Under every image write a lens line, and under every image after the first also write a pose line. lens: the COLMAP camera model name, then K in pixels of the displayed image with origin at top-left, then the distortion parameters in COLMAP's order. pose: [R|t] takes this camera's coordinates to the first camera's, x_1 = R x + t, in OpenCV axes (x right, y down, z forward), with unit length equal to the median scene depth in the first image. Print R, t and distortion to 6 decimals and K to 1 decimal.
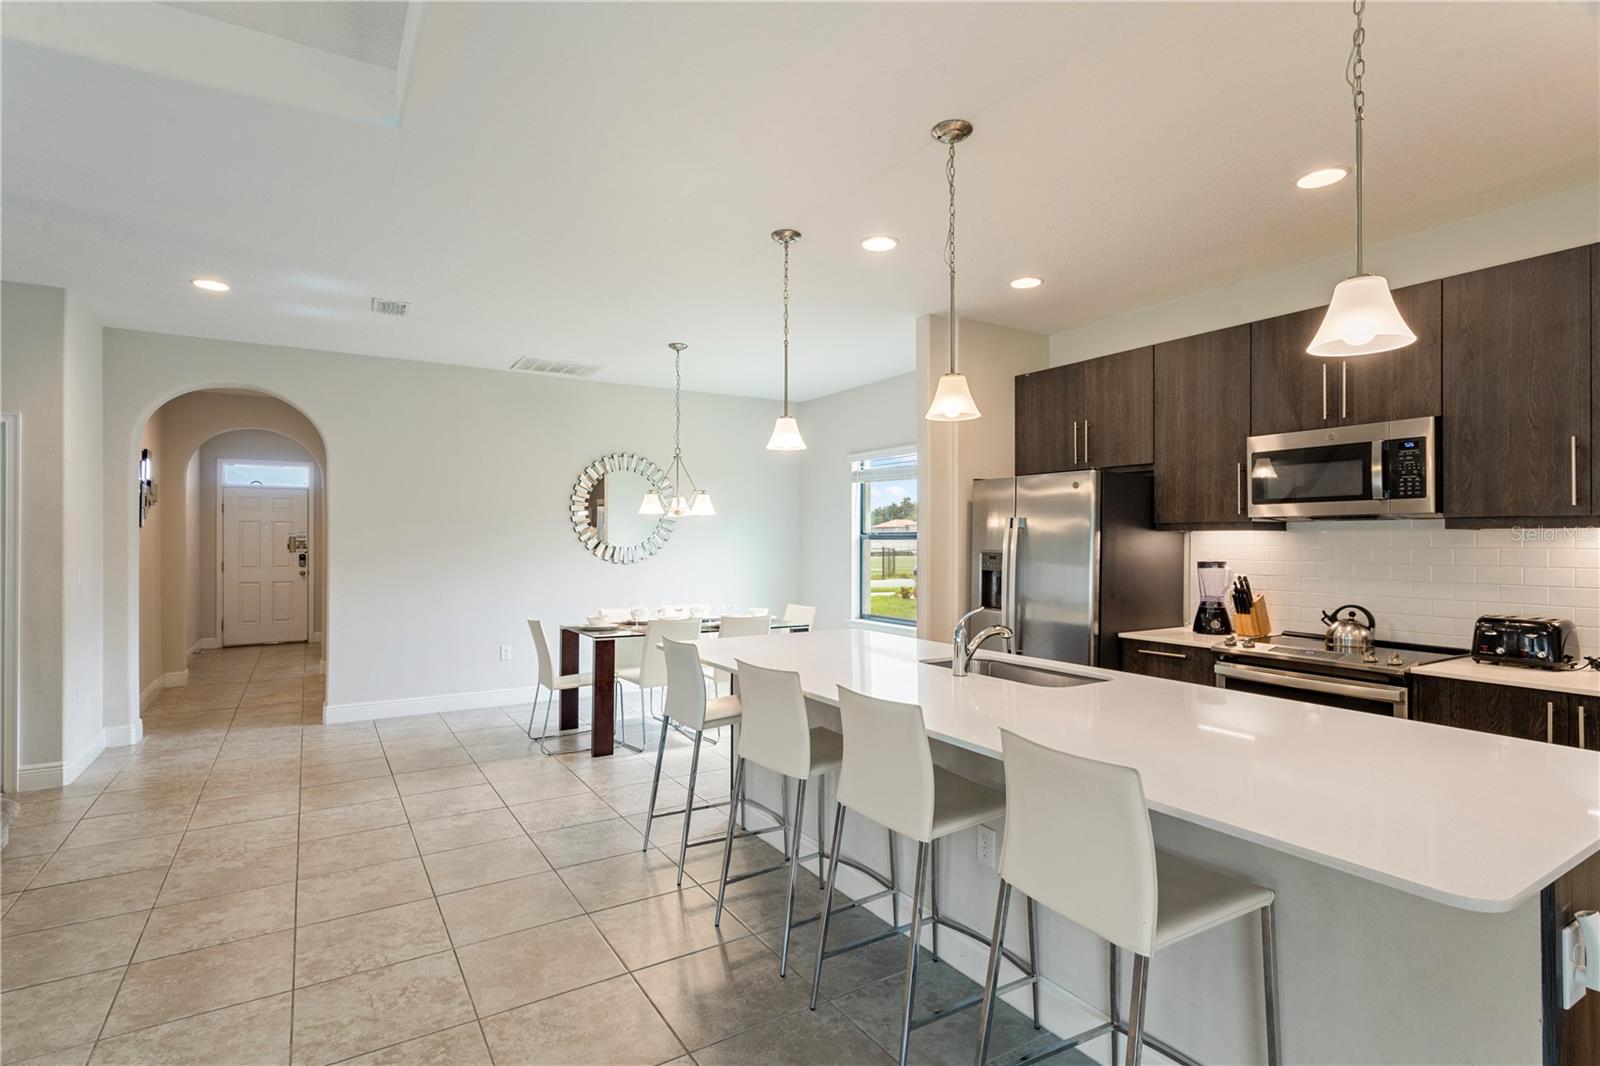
lens RADIAL K [[775.0, 0, 755.5], [0, 775.0, 535.3], [0, 0, 1]] dist [-0.001681, 0.003341]
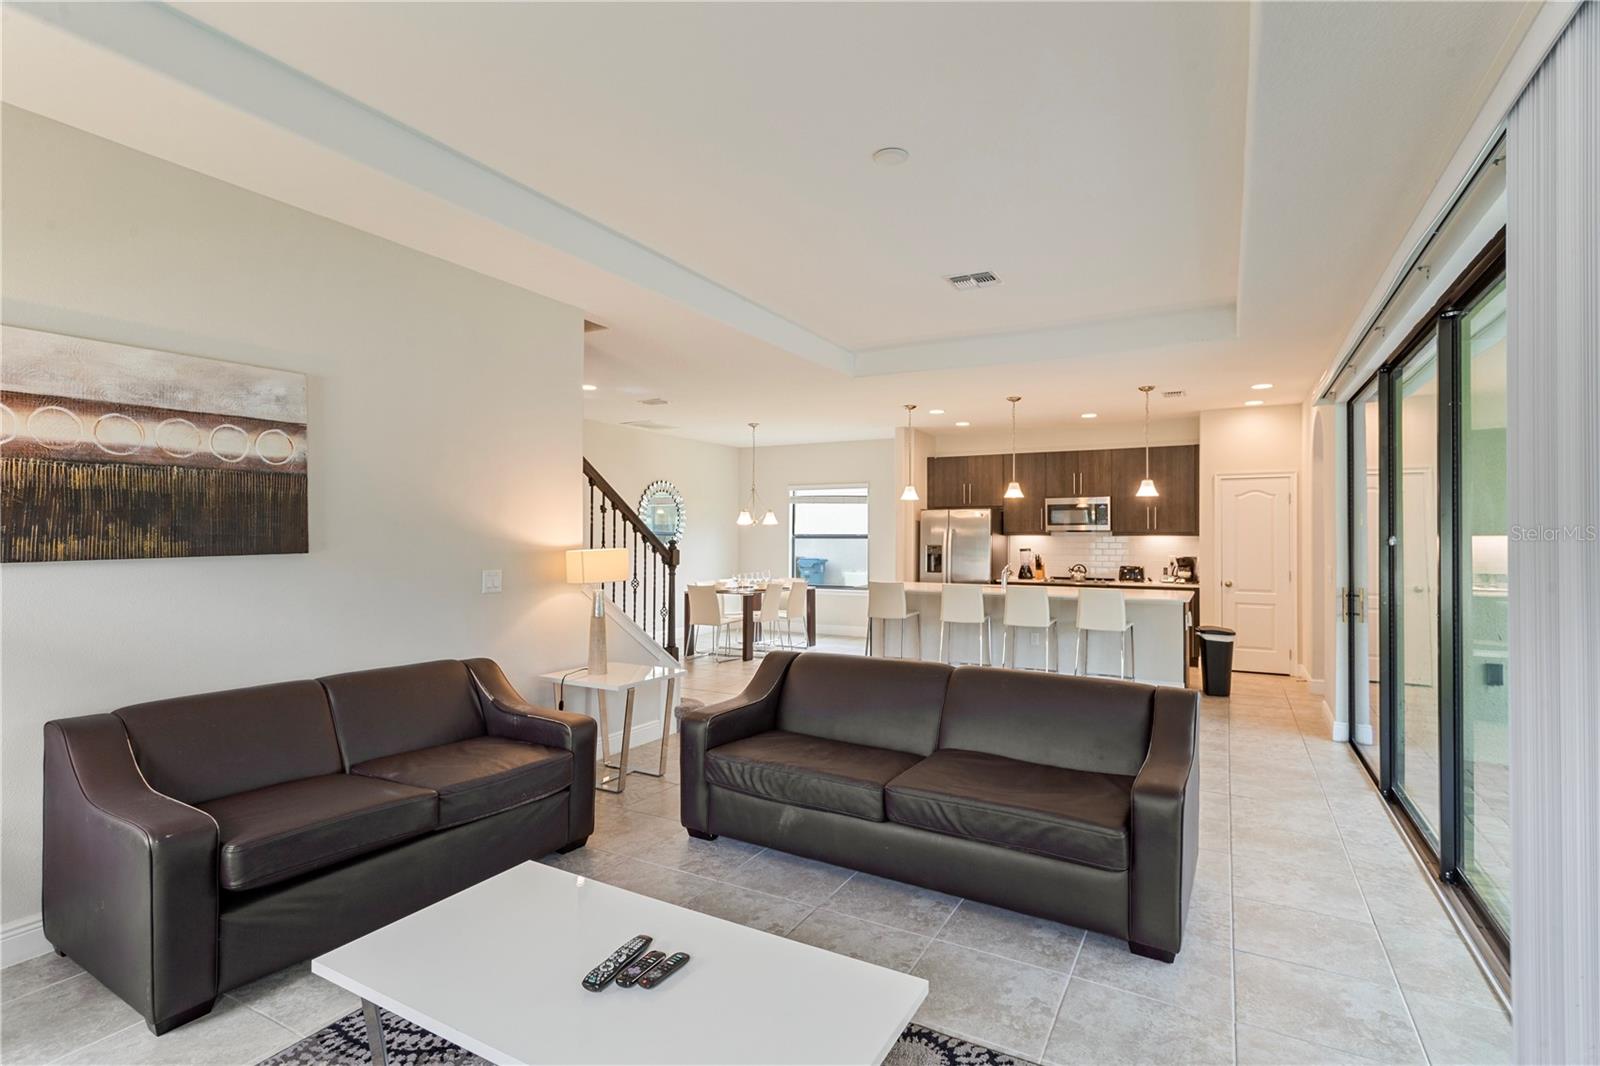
lens RADIAL K [[775.0, 0, 779.4], [0, 775.0, 533.7], [0, 0, 1]] dist [-0.001681, 0.003341]
pose [[0.883048, 0.006936, 0.469232, -1.042182], [-0.005841, 0.999976, -0.003789, 0.001360], [-0.469247, 0.000605, 0.883067, -0.645885]]
